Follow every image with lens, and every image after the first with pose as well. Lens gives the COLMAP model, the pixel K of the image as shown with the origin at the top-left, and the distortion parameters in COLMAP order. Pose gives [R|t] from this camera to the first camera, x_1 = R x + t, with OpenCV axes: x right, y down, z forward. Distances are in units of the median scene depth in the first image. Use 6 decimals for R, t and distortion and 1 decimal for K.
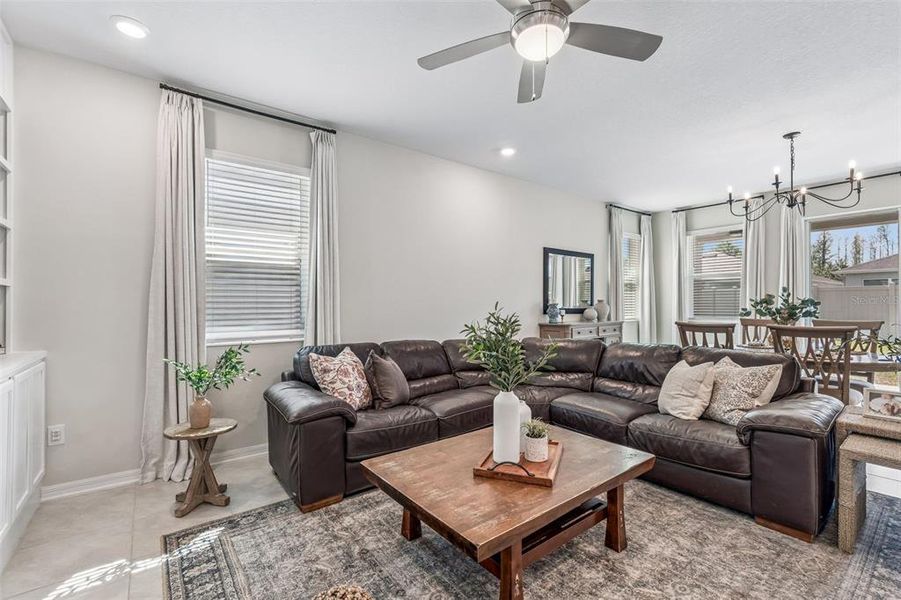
lens RADIAL K [[397.2, 0, 452.7], [0, 397.2, 300.9], [0, 0, 1]] dist [0.001189, -0.000218]
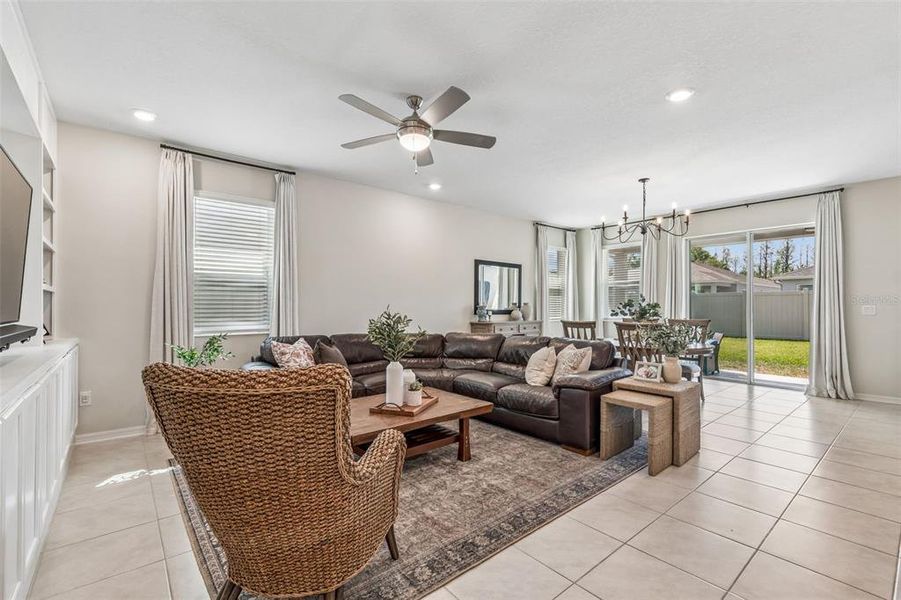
lens RADIAL K [[397.2, 0, 452.7], [0, 397.2, 303.3], [0, 0, 1]] dist [0.001189, -0.000218]
pose [[0.998990, 0.003813, 0.044777, 0.197899], [-0.003854, 0.999992, 0.000846, -0.003424], [-0.044774, -0.001018, 0.998997, -0.390848]]
